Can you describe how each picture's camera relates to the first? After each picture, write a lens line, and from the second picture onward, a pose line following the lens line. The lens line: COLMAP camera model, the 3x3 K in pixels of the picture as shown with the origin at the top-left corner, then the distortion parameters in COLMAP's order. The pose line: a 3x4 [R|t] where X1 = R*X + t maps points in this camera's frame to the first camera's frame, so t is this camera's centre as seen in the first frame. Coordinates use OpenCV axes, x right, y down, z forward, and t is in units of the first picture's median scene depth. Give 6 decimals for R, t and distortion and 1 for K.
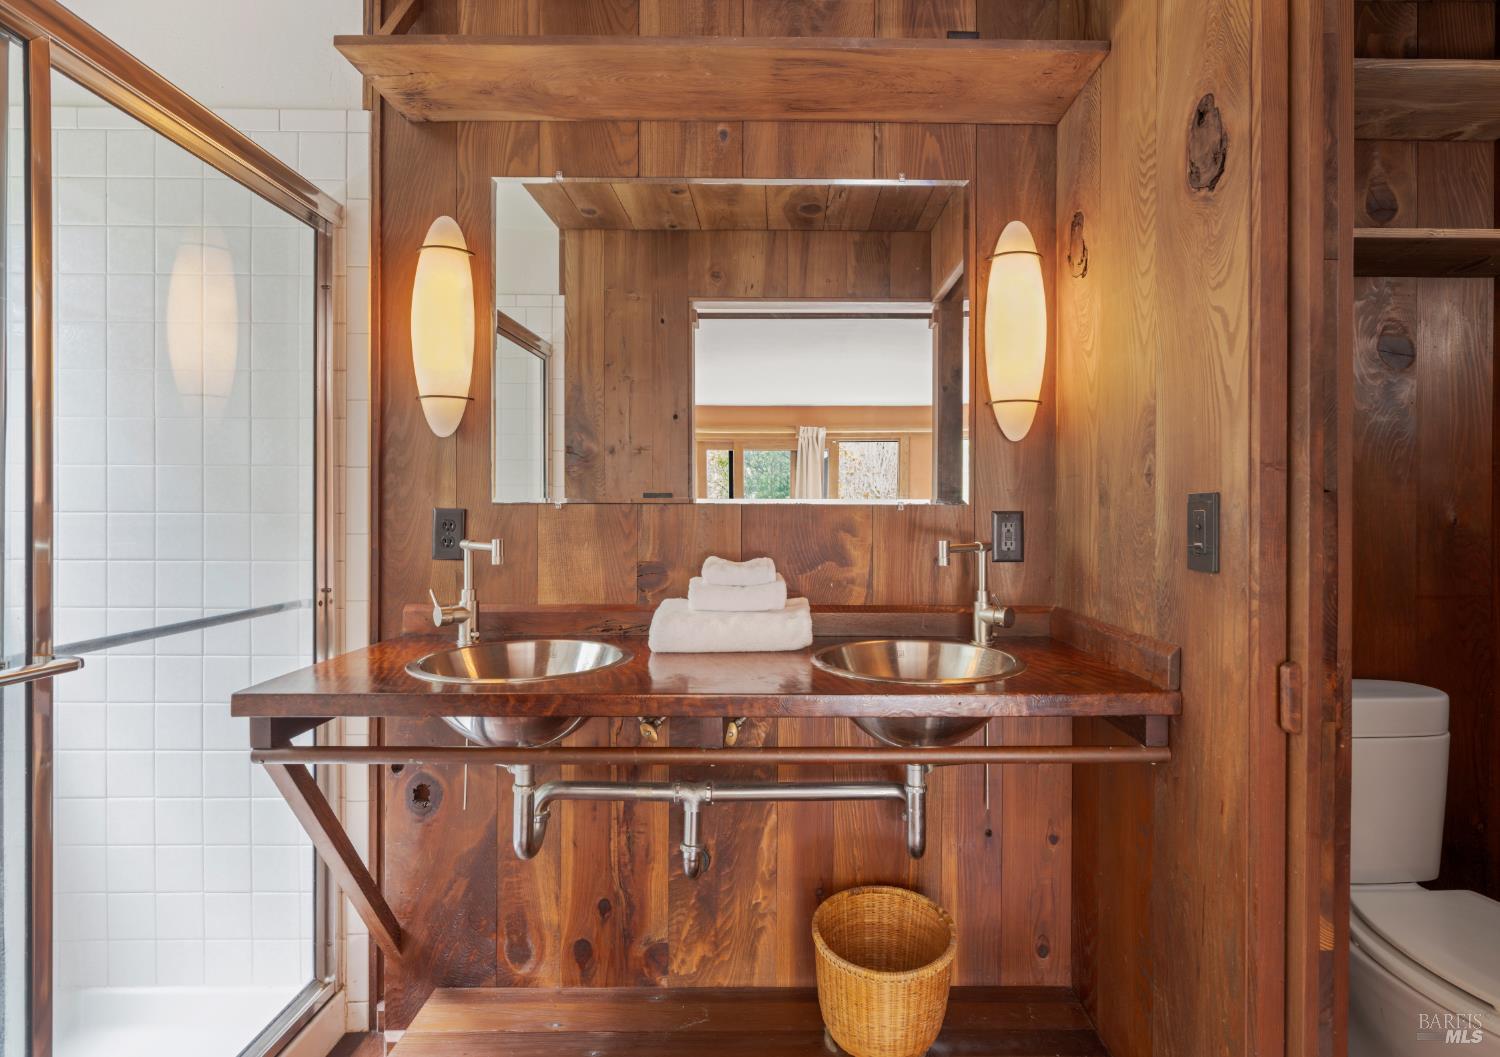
lens RADIAL K [[823.2, 0, 765.7], [0, 823.2, 517.1], [0, 0, 1]] dist [0.018925, -0.001237]
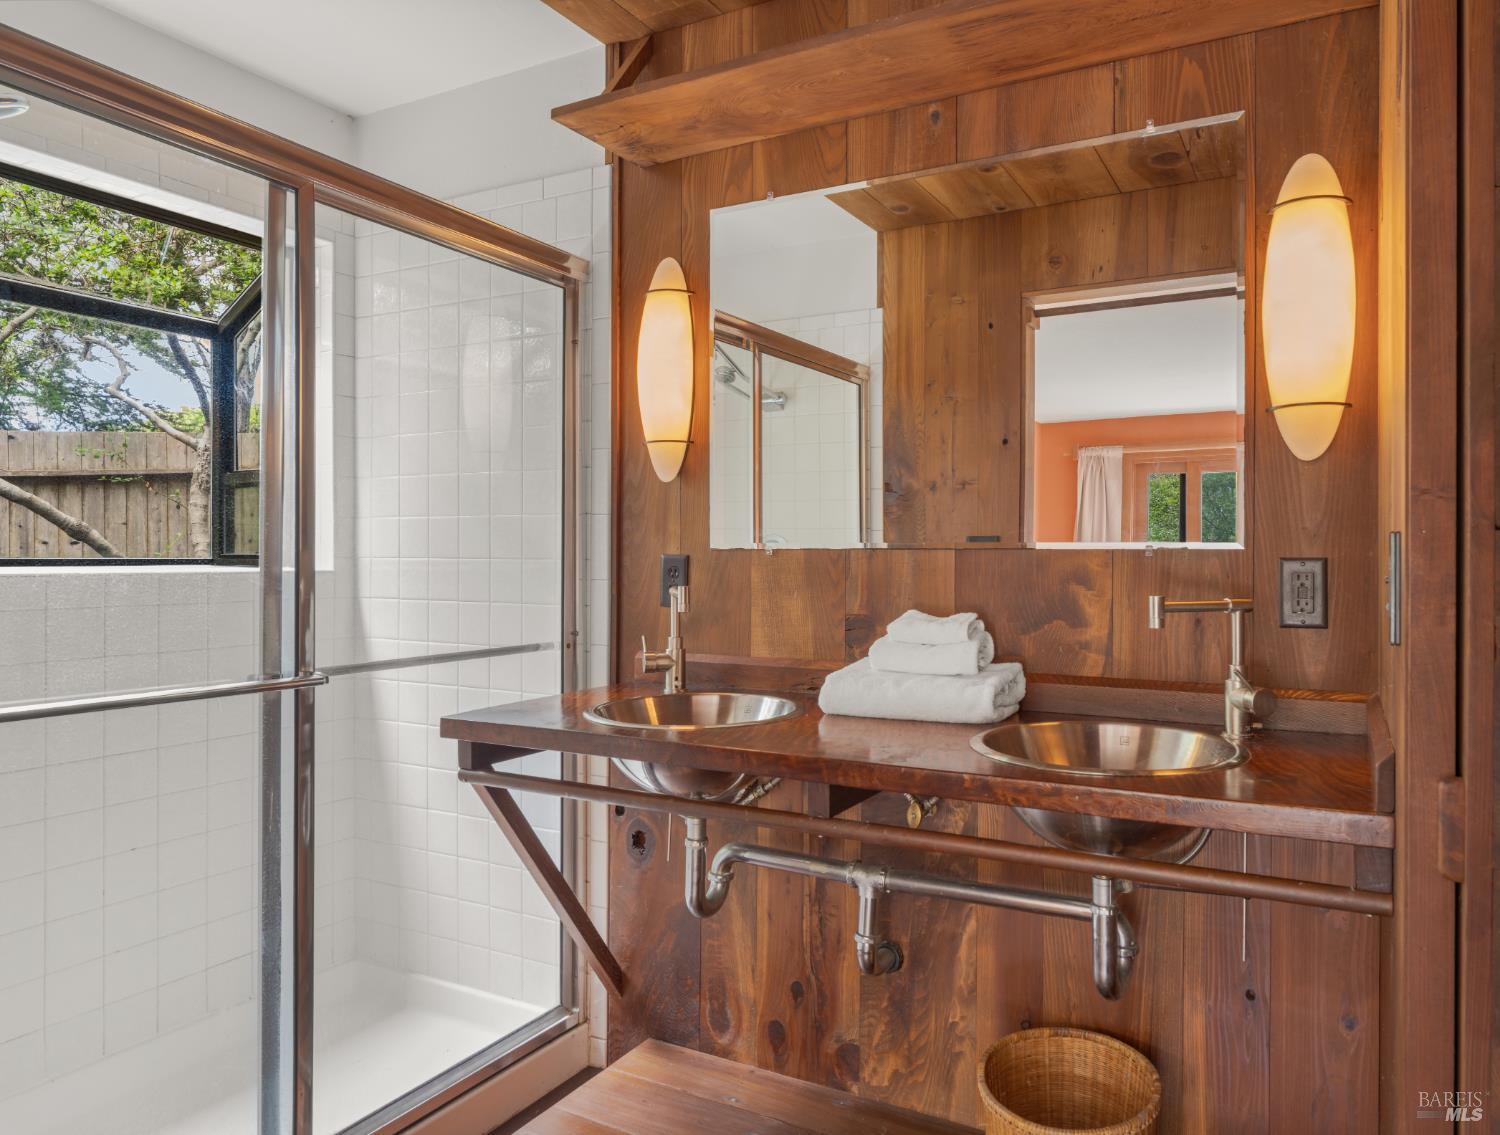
lens RADIAL K [[1039.5, 0, 754.8], [0, 1039.5, 561.3], [0, 0, 1]] dist [0.029585, 0.003153]
pose [[0.873697, 0.002447, -0.486465, 0.317626], [-0.004820, 0.999982, -0.003627, 0.001568], [0.486447, 0.005514, 0.873693, -0.033150]]
